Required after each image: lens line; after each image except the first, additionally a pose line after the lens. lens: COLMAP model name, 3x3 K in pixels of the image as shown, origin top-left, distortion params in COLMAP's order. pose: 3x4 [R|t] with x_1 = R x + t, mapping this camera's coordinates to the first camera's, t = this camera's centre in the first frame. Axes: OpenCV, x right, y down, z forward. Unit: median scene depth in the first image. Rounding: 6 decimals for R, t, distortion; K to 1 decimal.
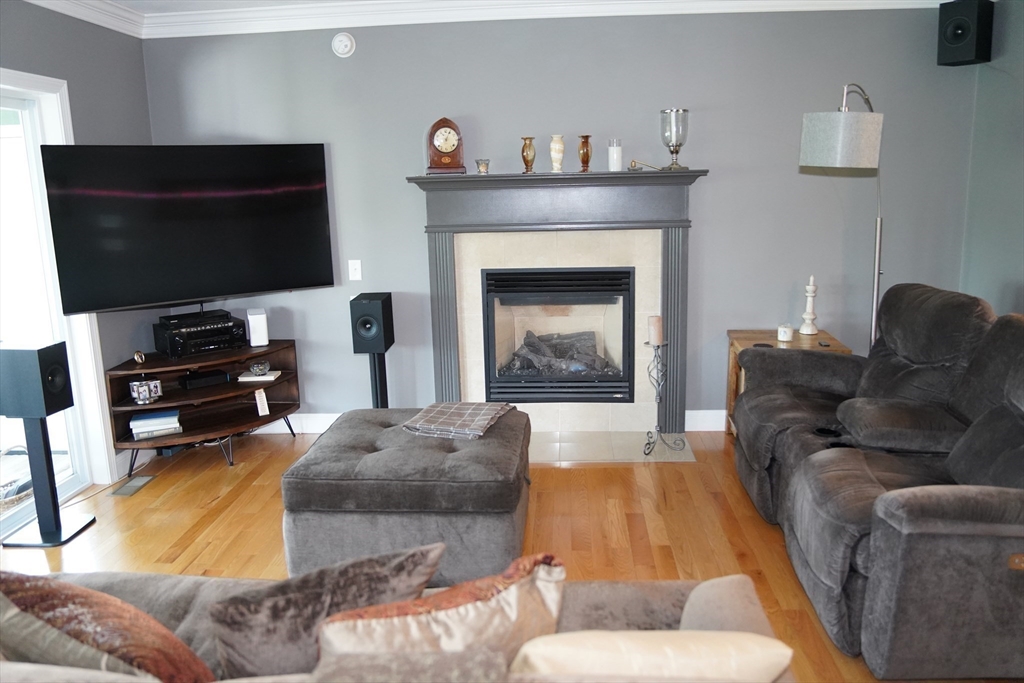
lens RADIAL K [[796.4, 0, 513.1], [0, 796.4, 340.1], [0, 0, 1]] dist [-0.042441, 0.017738]
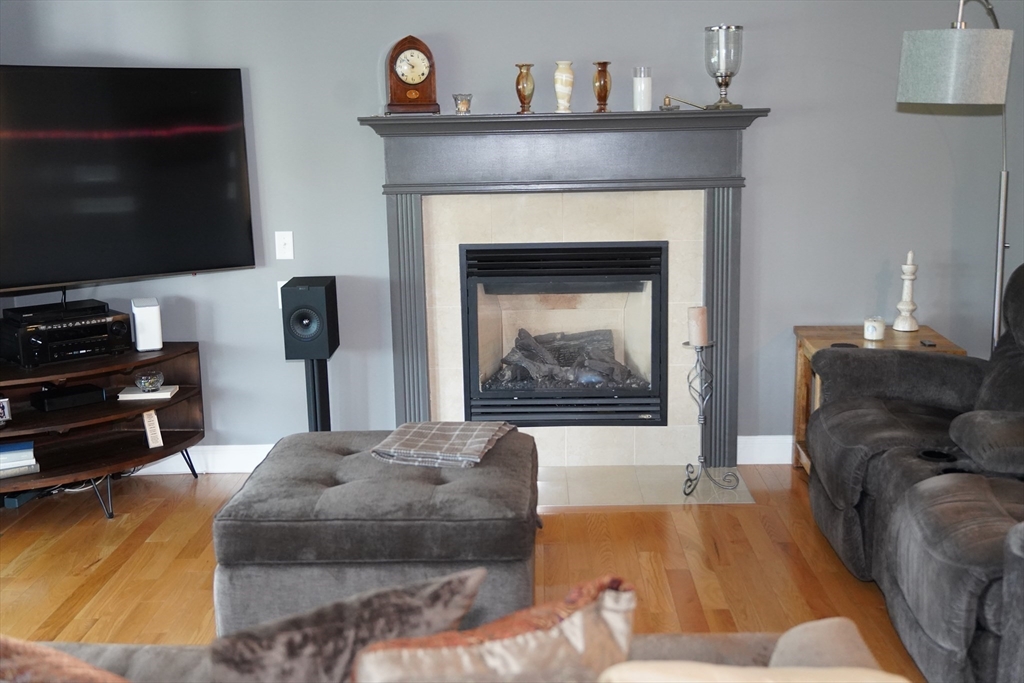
lens RADIAL K [[1159.2, 0, 515.0], [0, 1159.2, 340.1], [0, 0, 1]] dist [0.094211, 0.000000]
pose [[0.998983, -0.003962, 0.044915, -0.041111], [0.004501, 0.999919, -0.011916, 0.013218], [-0.044864, 0.012106, 0.998920, -0.075709]]
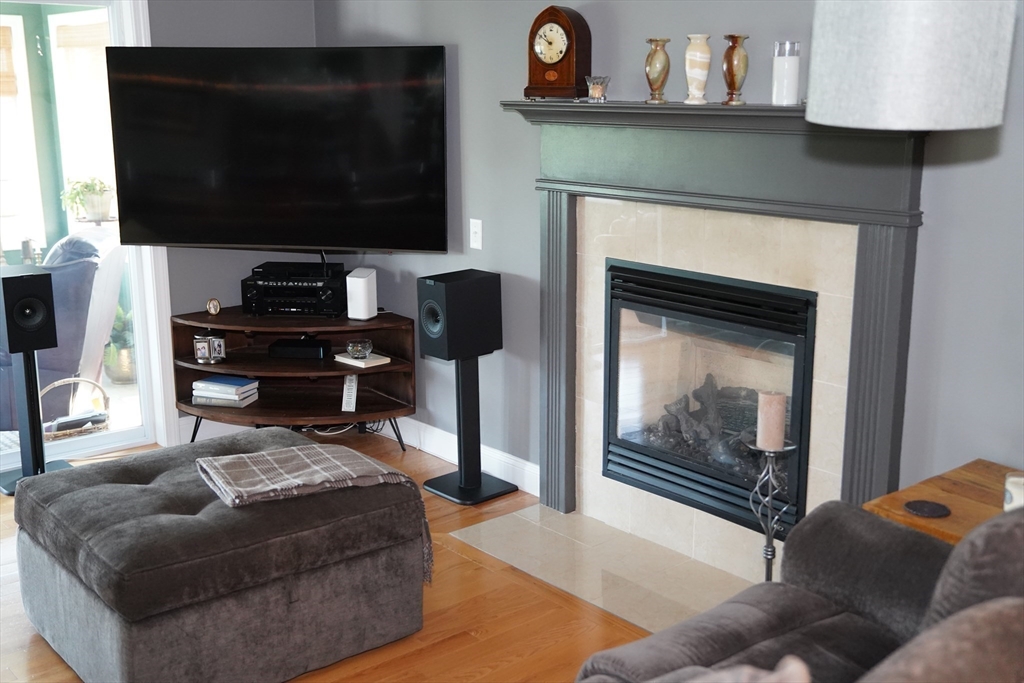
lens RADIAL K [[1159.2, 0, 505.5], [0, 1159.2, 341.2], [0, 0, 1]] dist [0.094211, 0.000000]
pose [[0.688169, 0.183195, -0.702042, 0.596910], [-0.159319, 0.982138, 0.100114, -0.113491], [0.707843, 0.042953, 0.705063, 0.356485]]
